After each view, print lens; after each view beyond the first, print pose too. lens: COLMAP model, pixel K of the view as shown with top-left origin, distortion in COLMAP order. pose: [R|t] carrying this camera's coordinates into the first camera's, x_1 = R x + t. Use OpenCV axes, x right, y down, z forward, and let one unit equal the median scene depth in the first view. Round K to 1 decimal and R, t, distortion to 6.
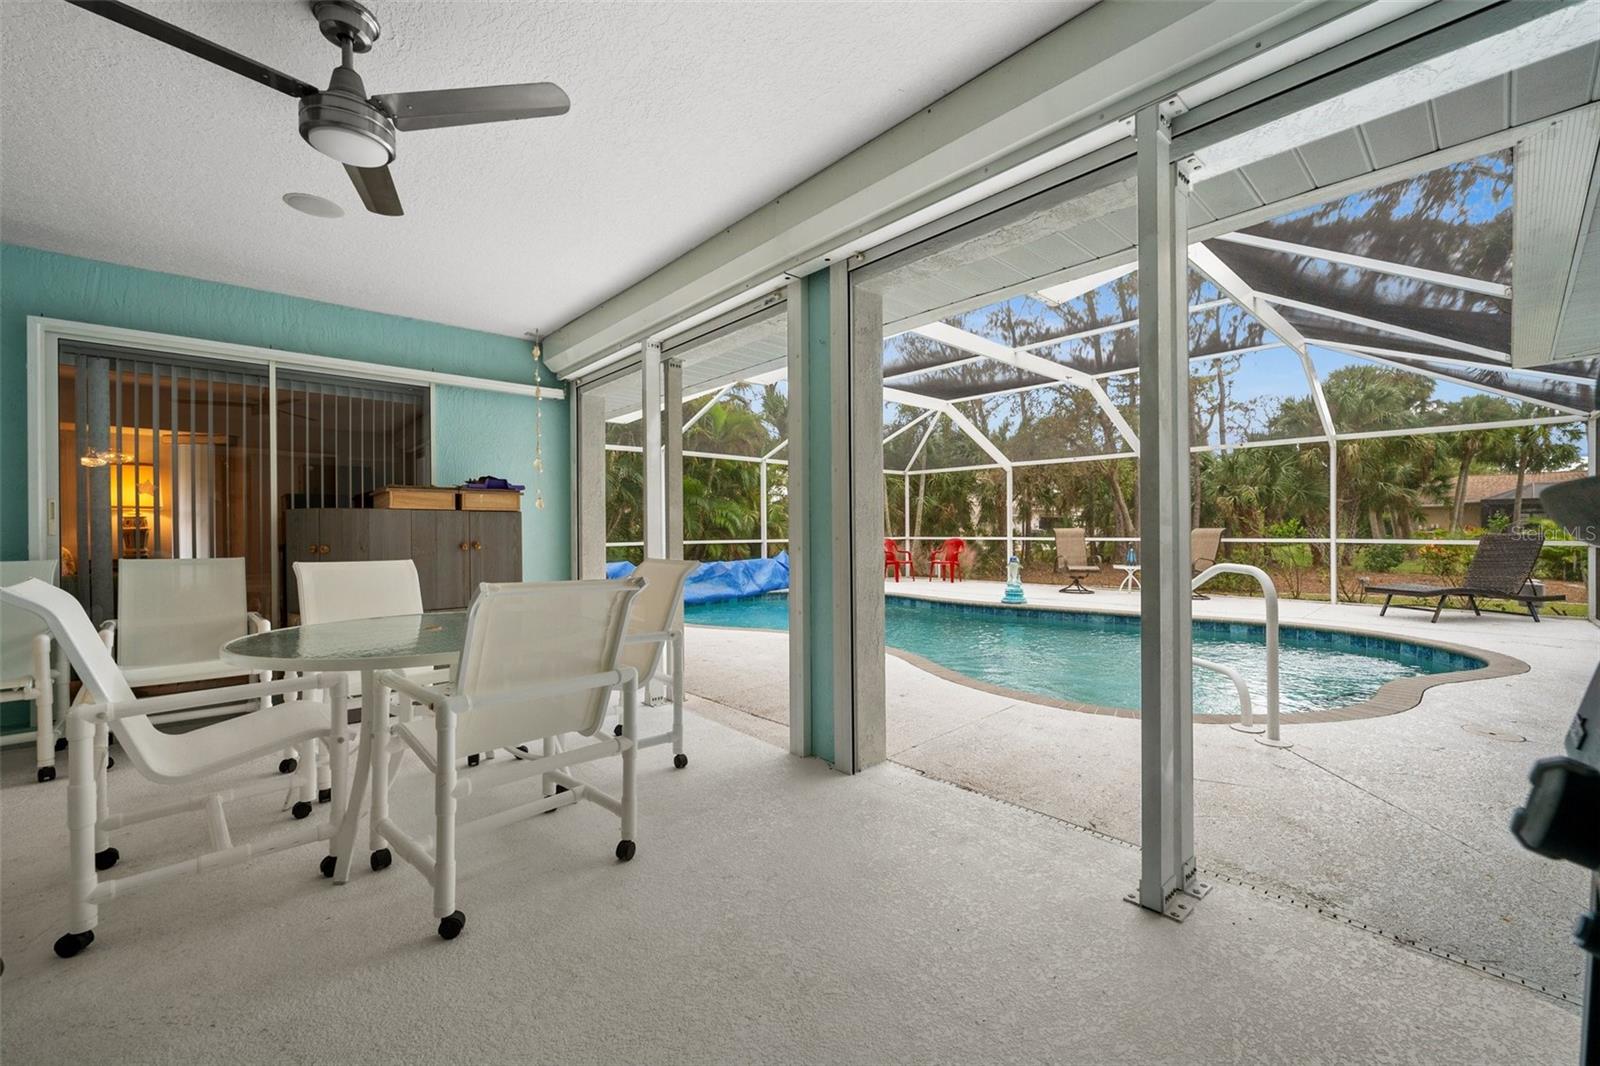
lens RADIAL K [[636.5, 0, 796.6], [0, 636.5, 535.0], [0, 0, 1]] dist [-0.001337, 0.000109]
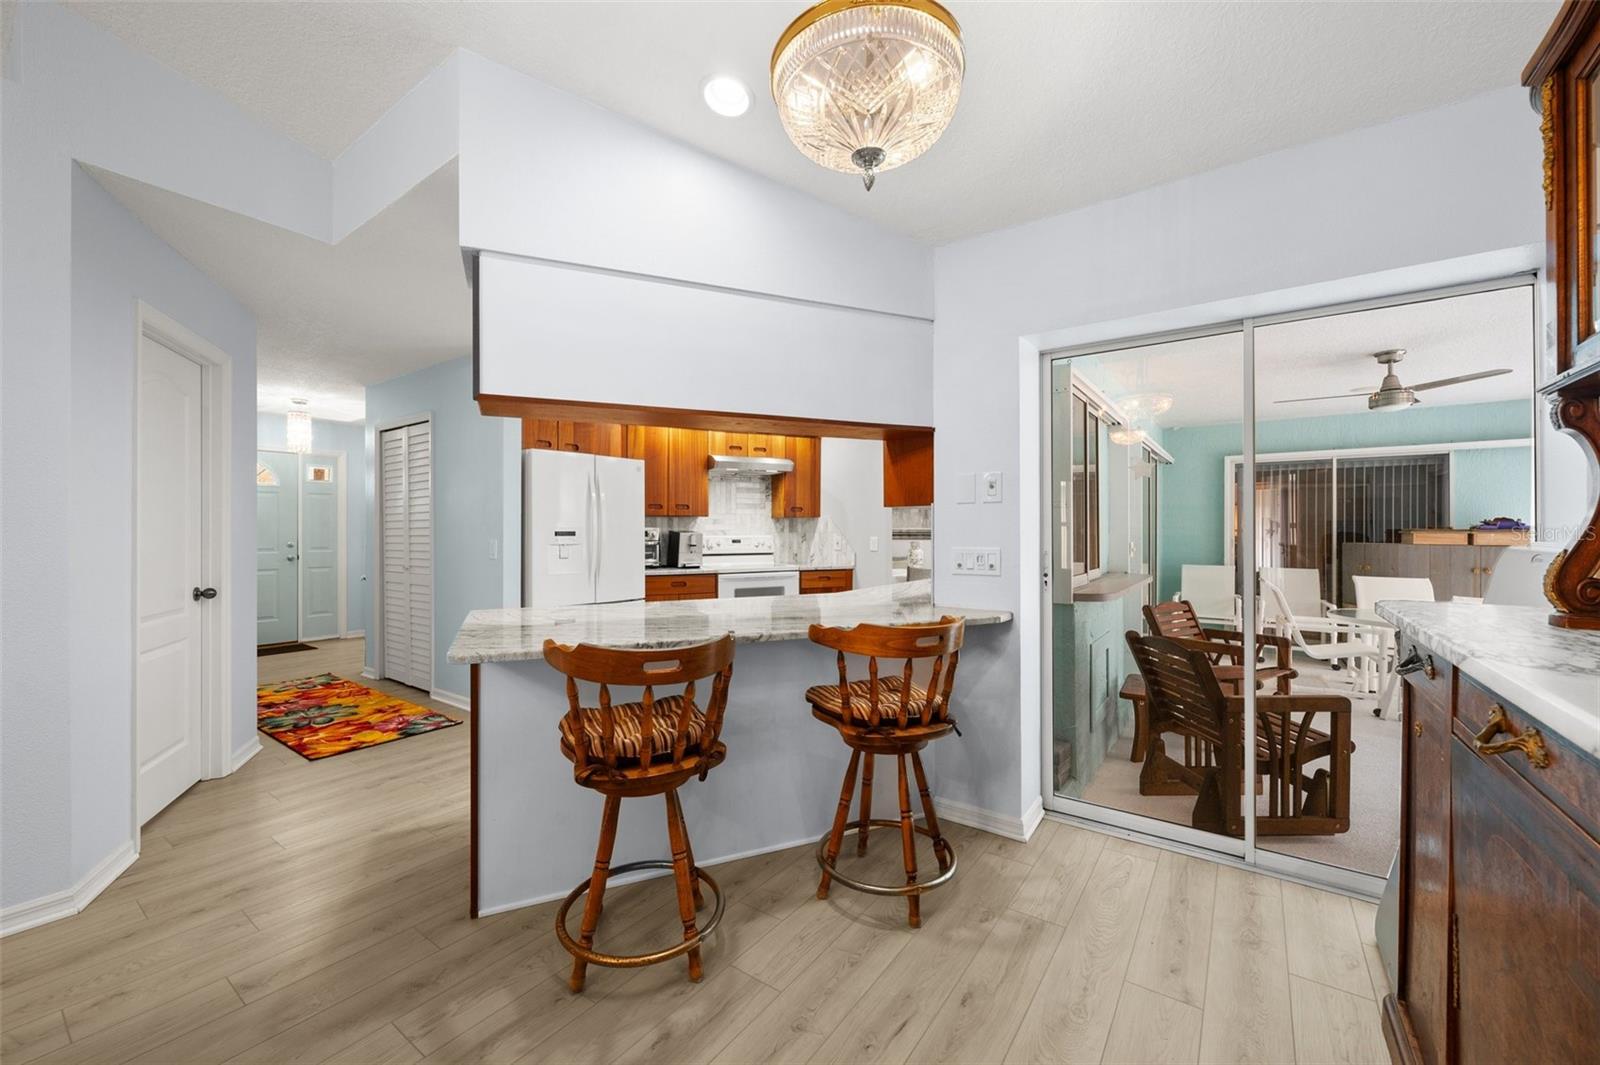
lens RADIAL K [[630.6, 0, 799.9], [0, 630.6, 529.4], [0, 0, 1]] dist [-0.001437, 0.000050]
pose [[0.217110, 0.004922, -0.976135, 0.496607], [-0.006668, 0.999971, 0.003559, -0.066460], [0.976124, 0.005737, 0.217137, -0.740015]]
